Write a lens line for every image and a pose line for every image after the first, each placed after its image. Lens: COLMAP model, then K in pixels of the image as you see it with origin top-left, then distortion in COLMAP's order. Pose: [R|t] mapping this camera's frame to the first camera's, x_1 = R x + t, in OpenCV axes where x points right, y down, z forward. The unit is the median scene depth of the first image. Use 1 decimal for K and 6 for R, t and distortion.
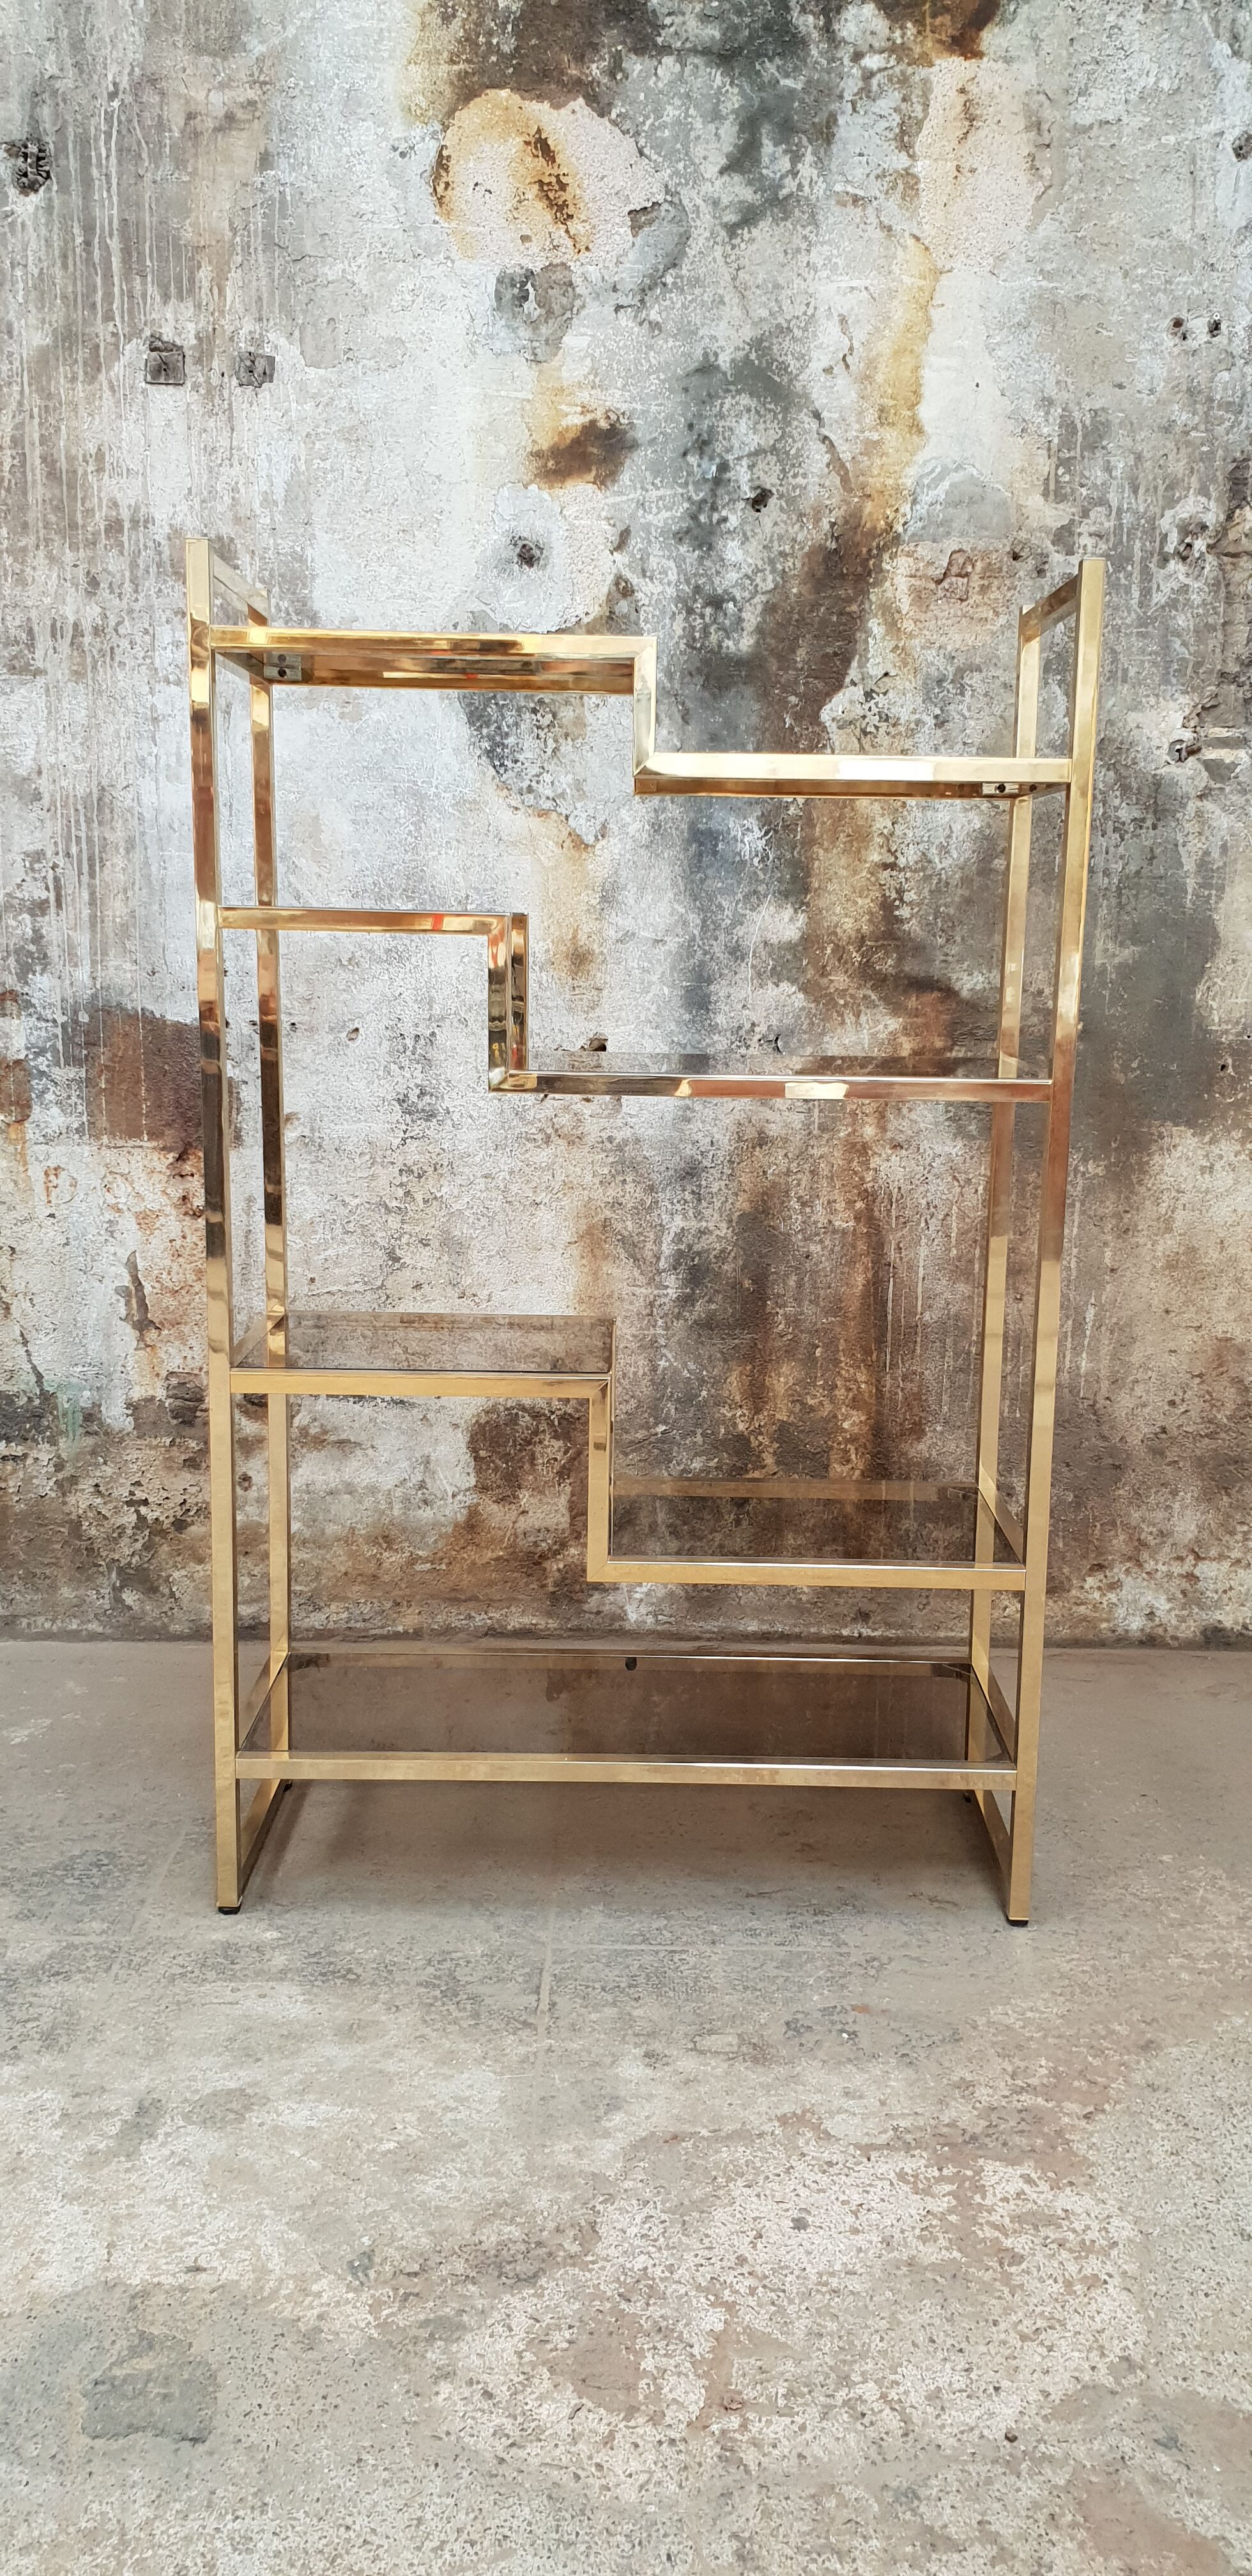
lens RADIAL K [[1974.4, 0, 665.4], [0, 1974.4, 1283.1], [0, 0, 1]] dist [0.229605, -0.734091]
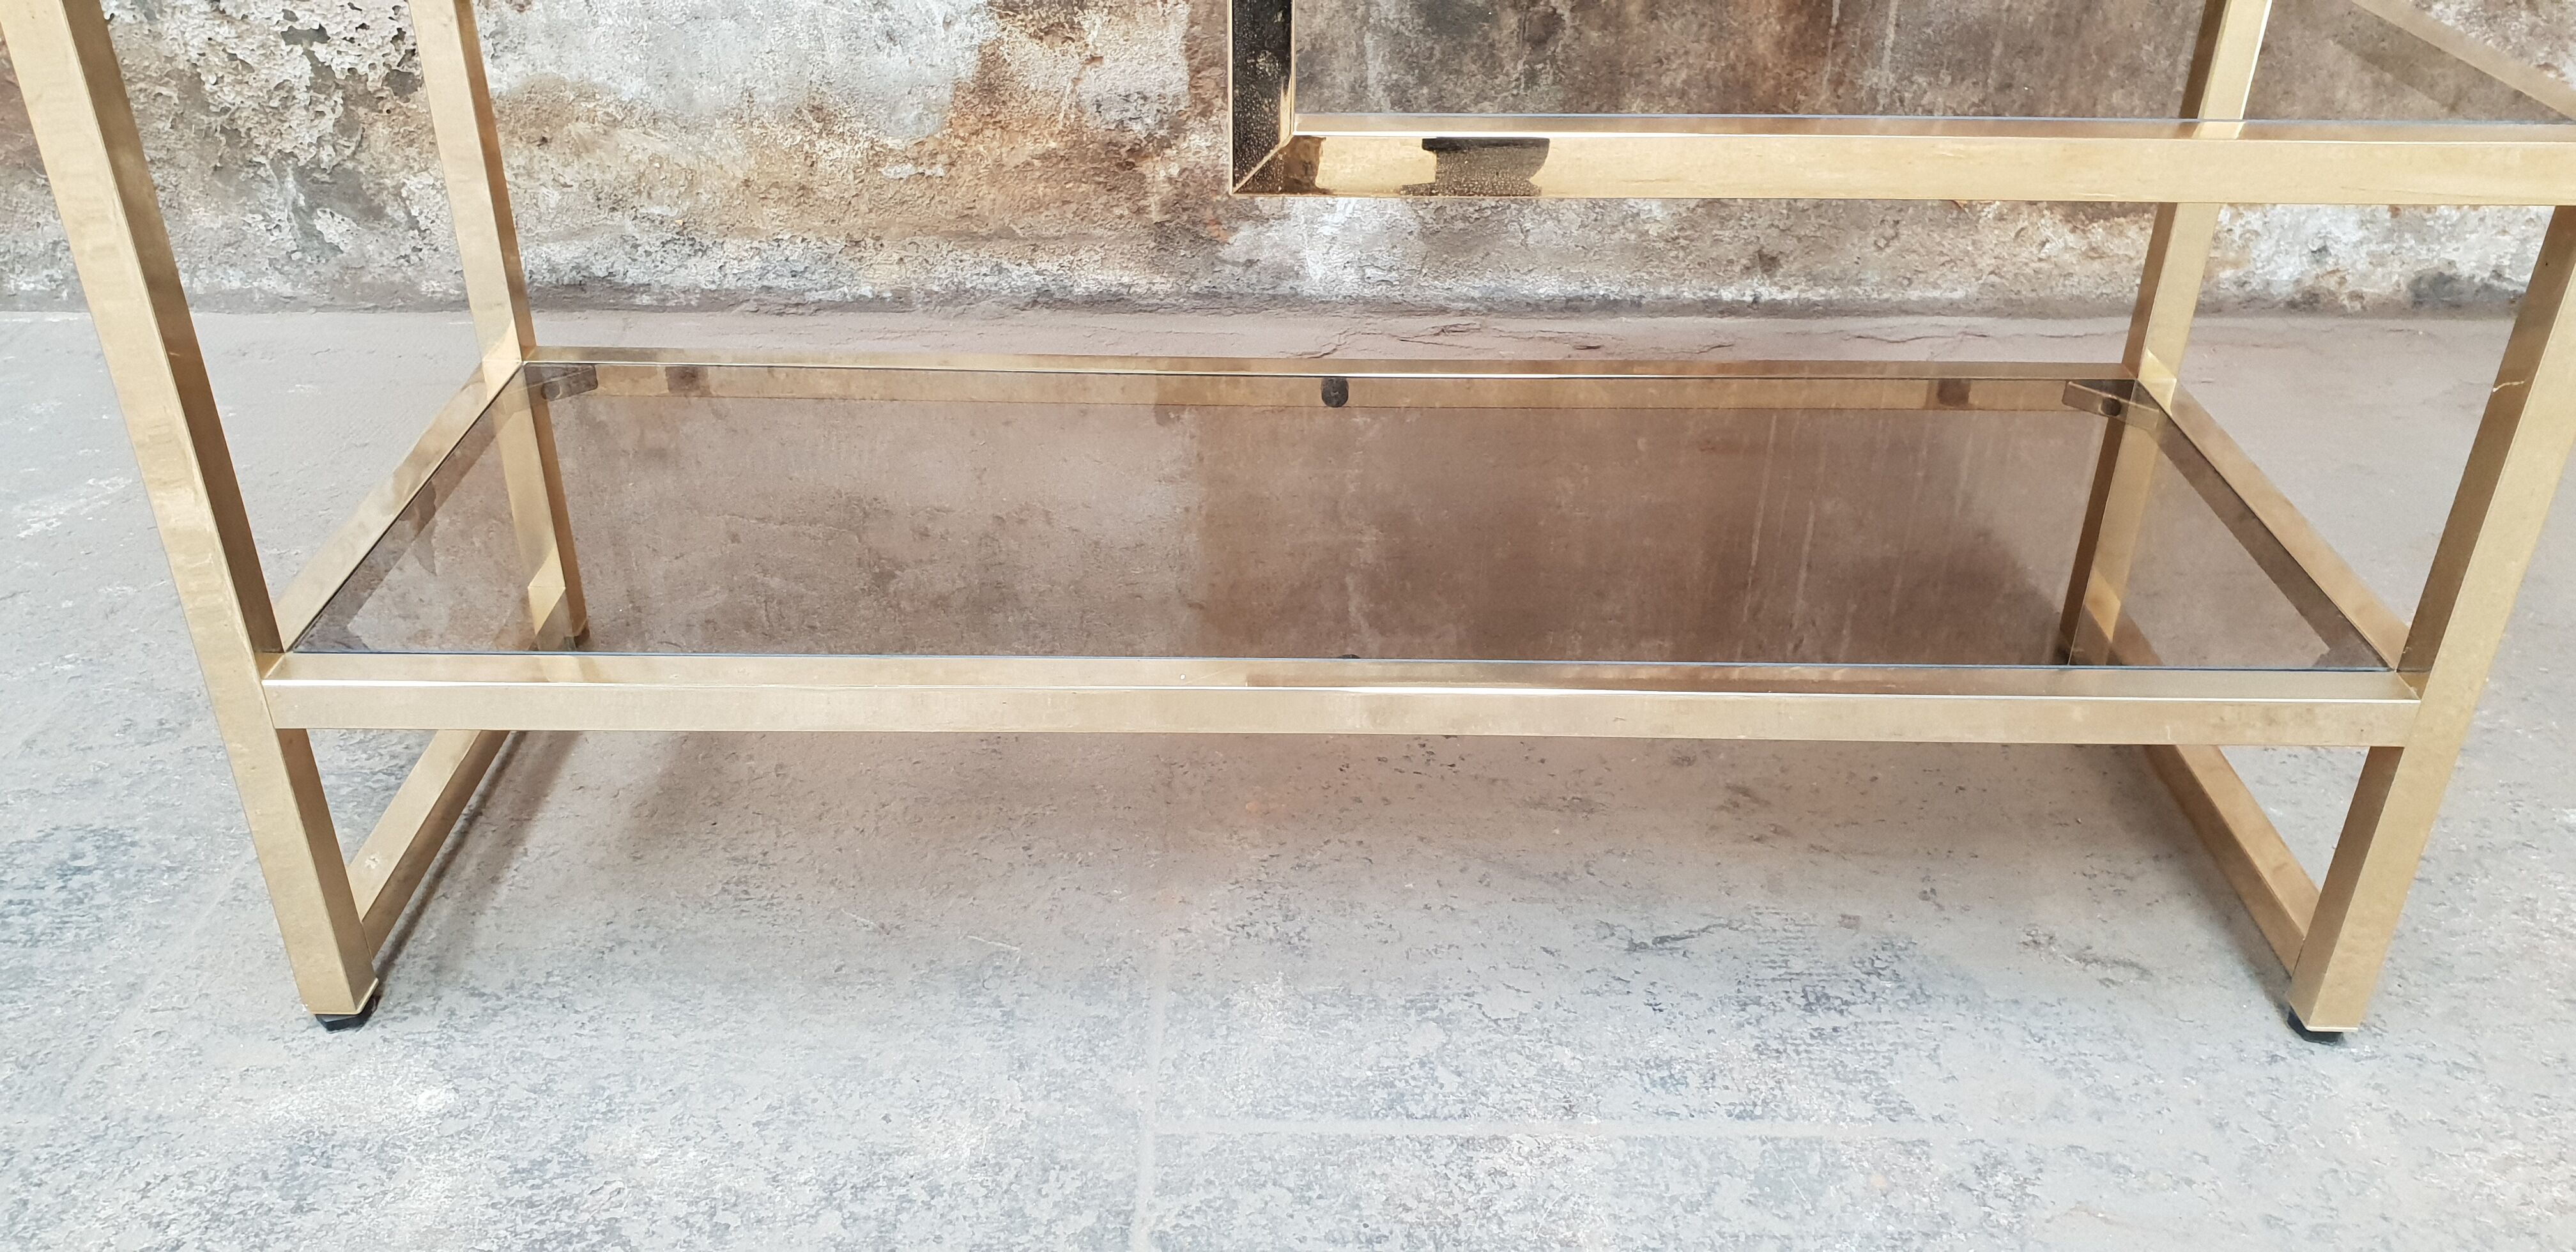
lens RADIAL K [[2013.3, 0, 1302.3], [0, 2013.3, 609.9], [0, 0, 1]] dist [0.005956, 0.014596]
pose [[0.999987, -0.004925, -0.001560, -0.020834], [0.005163, 0.941852, 0.335990, 0.081153], [-0.000186, -0.335993, 0.941864, 0.510759]]
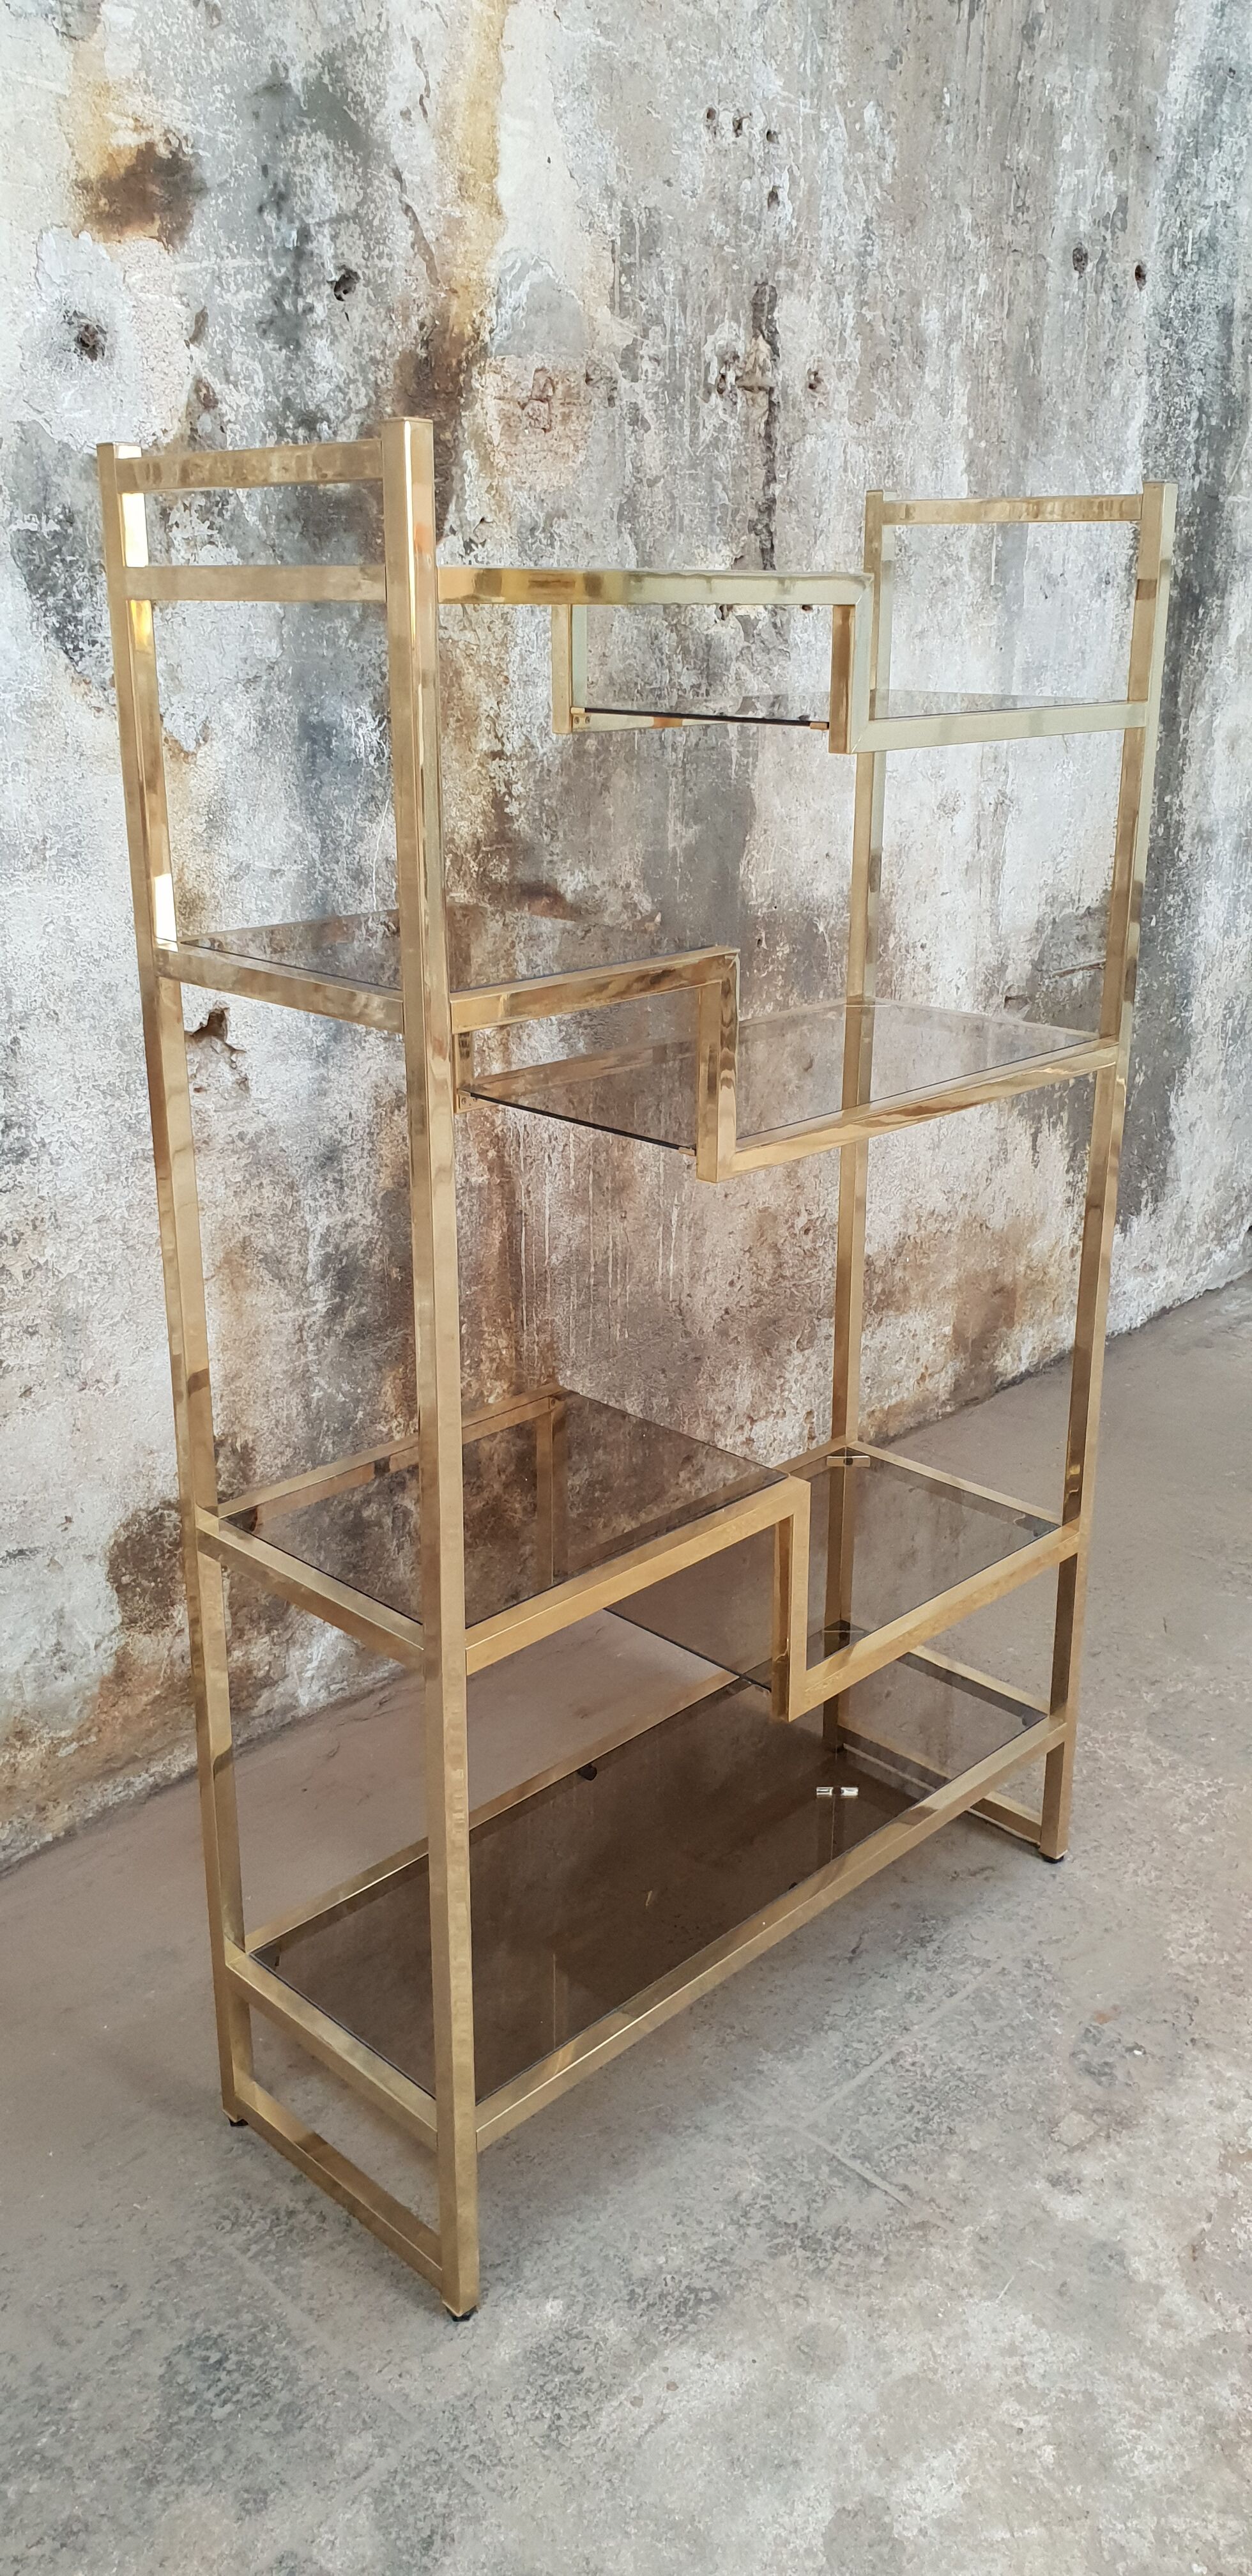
lens RADIAL K [[2014.8, 0, 660.2], [0, 2014.8, 1258.7], [0, 0, 1]] dist [-0.005510, 0.052868]
pose [[0.695610, -0.241107, 0.676752, -0.456232], [0.138093, 0.969309, 0.203396, -0.164331], [-0.705022, -0.048029, 0.707557, 0.342853]]
